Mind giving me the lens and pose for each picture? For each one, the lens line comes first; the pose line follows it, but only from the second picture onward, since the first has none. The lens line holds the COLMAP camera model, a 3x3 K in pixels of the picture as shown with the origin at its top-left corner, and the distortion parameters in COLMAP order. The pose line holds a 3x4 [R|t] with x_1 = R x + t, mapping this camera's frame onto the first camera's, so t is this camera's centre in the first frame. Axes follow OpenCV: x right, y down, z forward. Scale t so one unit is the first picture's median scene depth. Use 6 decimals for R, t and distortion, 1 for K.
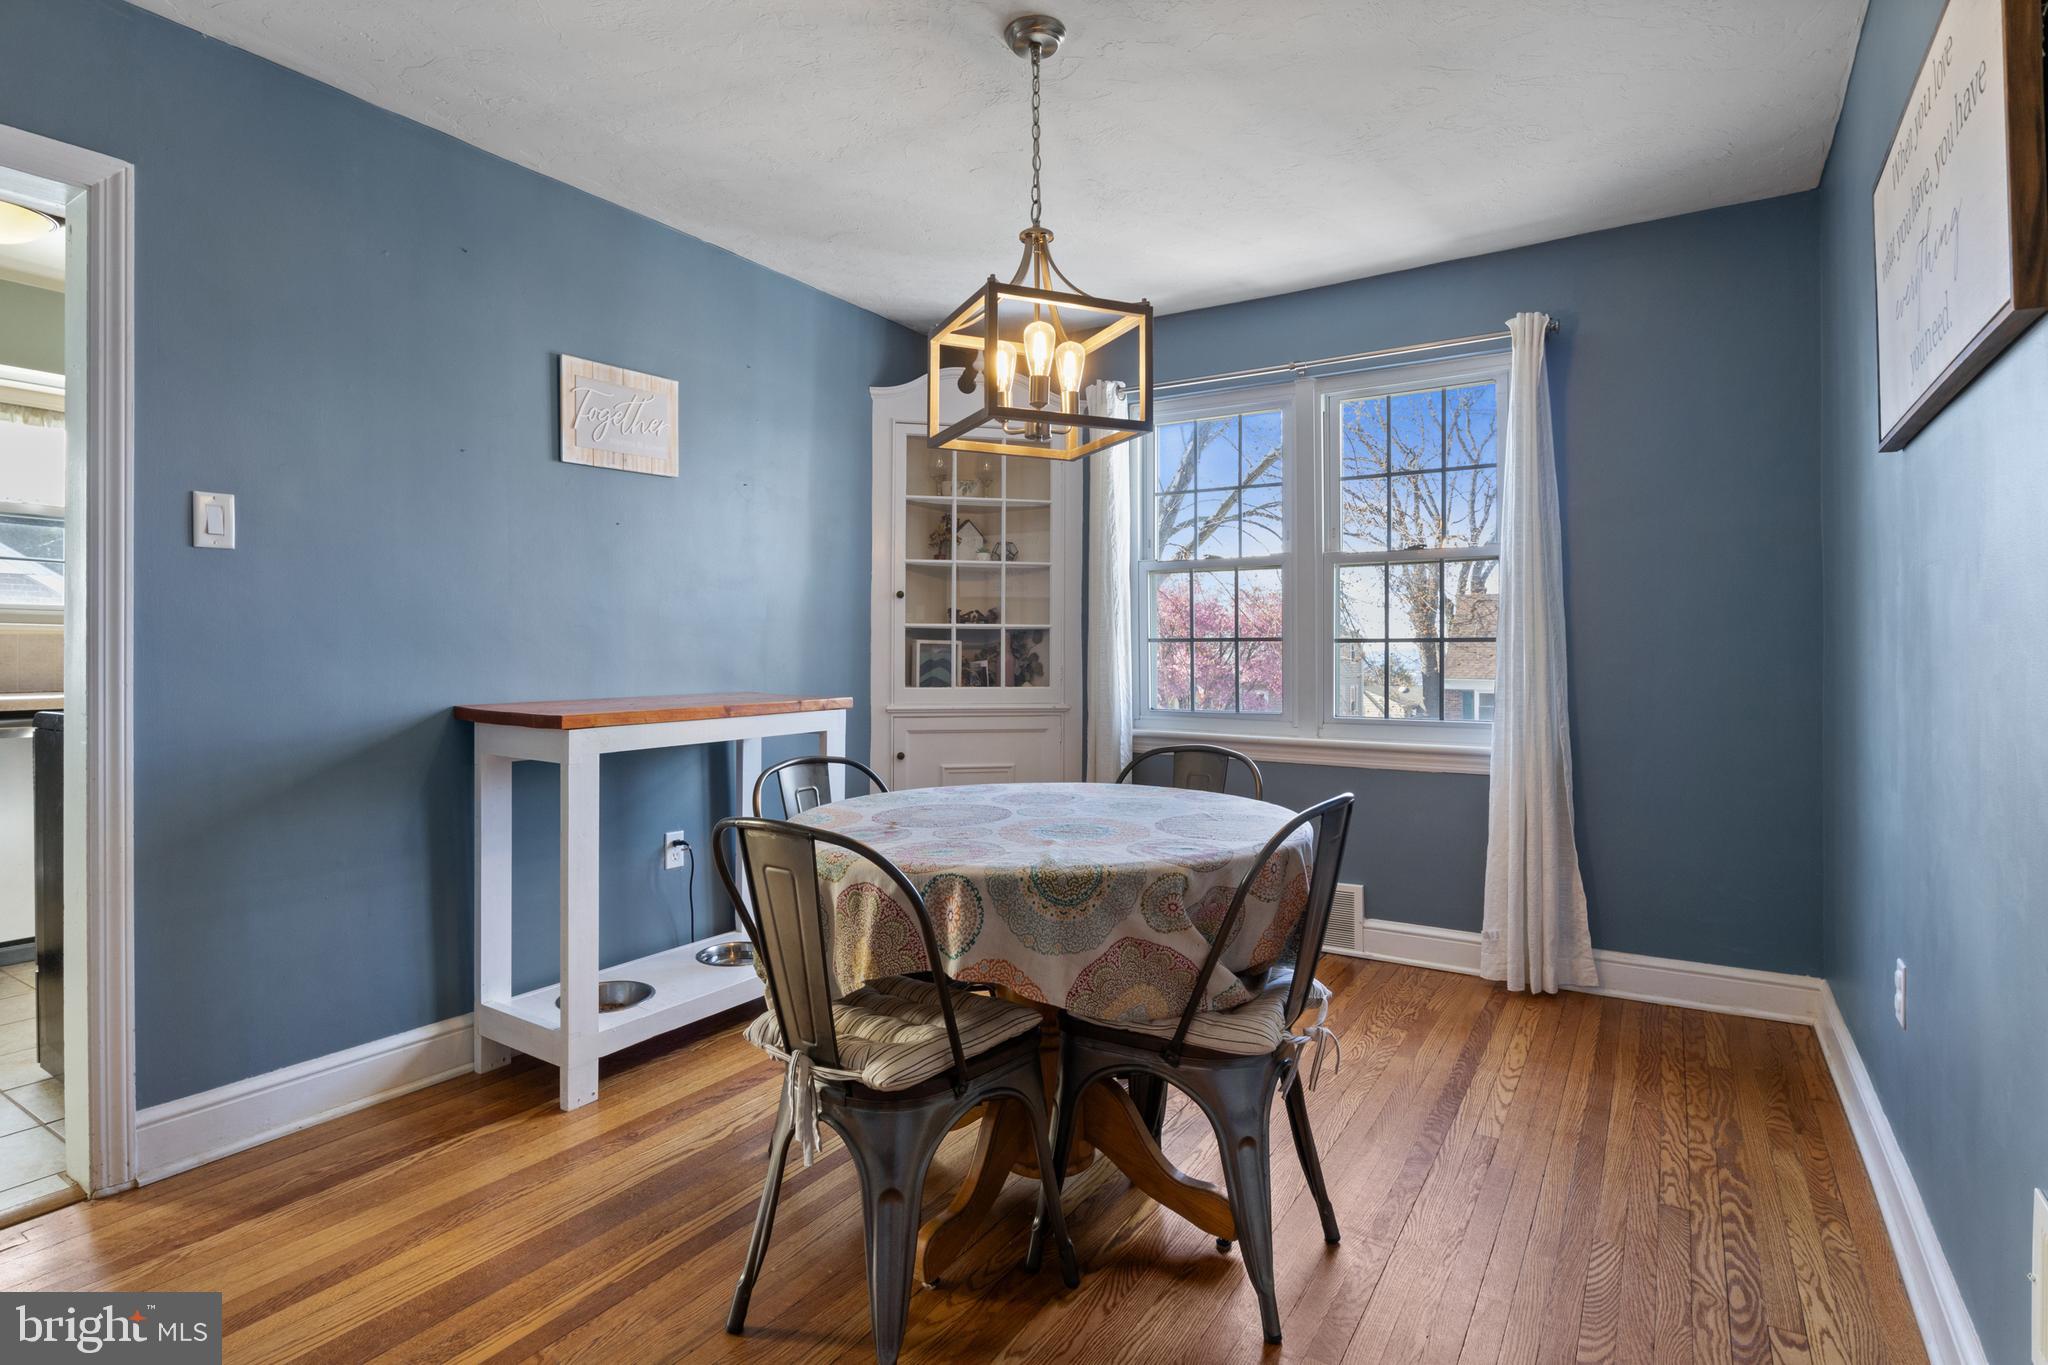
lens RADIAL K [[1037.8, 0, 1020.7], [0, 1037.8, 648.6], [0, 0, 1]] dist [-0.004219, -0.000768]
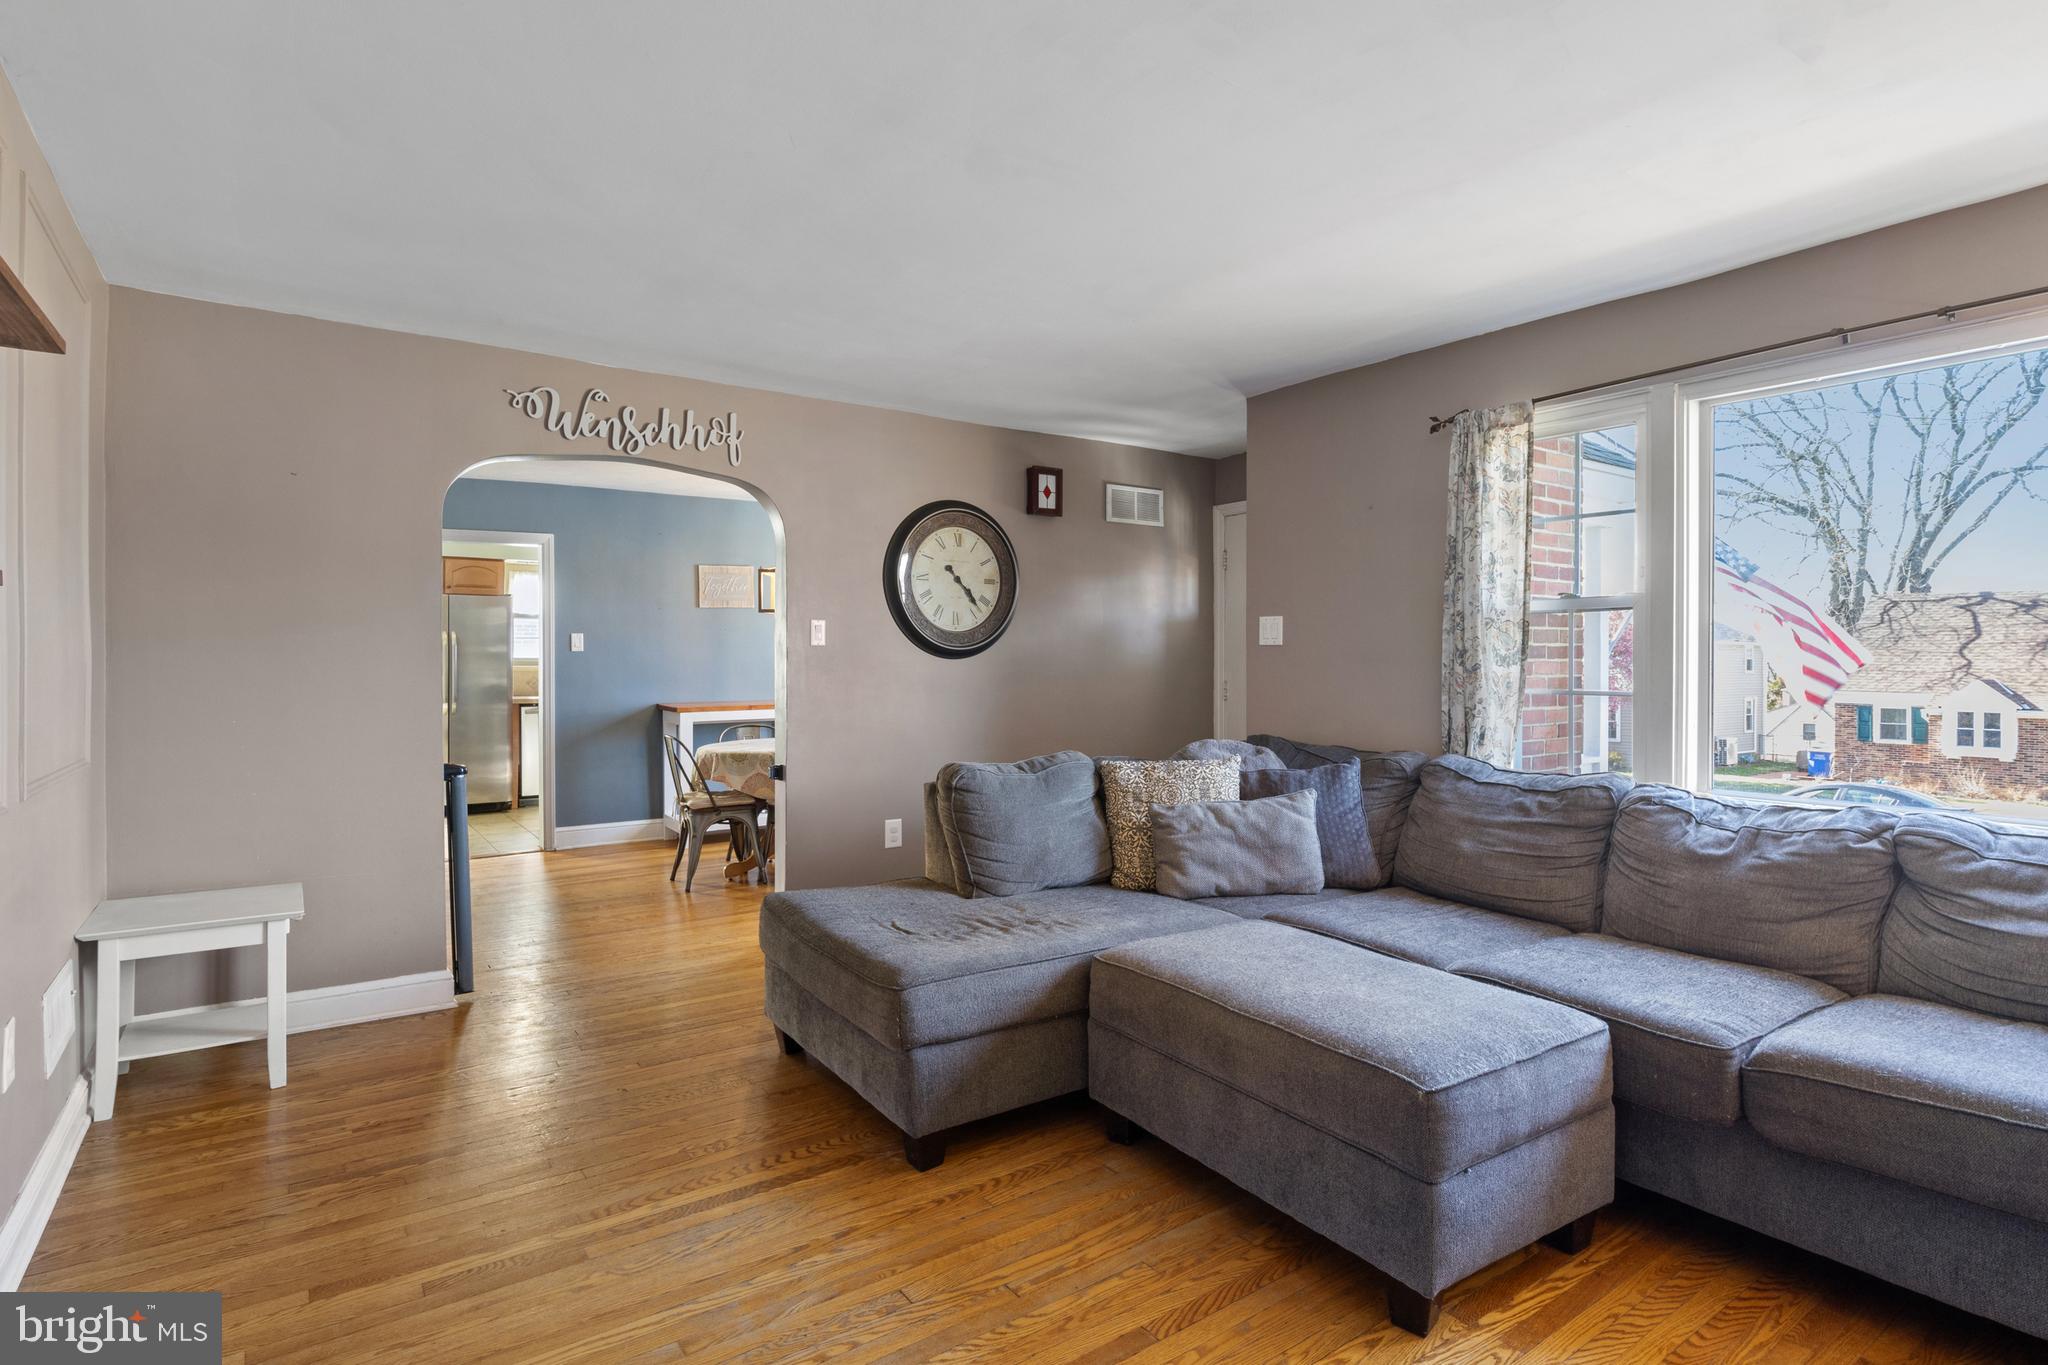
lens RADIAL K [[1042.6, 0, 1010.1], [0, 1042.6, 662.2], [0, 0, 1]] dist [-0.010069, 0.000183]
pose [[0.919064, -0.001060, -0.394108, 1.419101], [0.004110, 0.999968, 0.006895, -0.070560], [0.394088, -0.007956, 0.919038, -1.169744]]
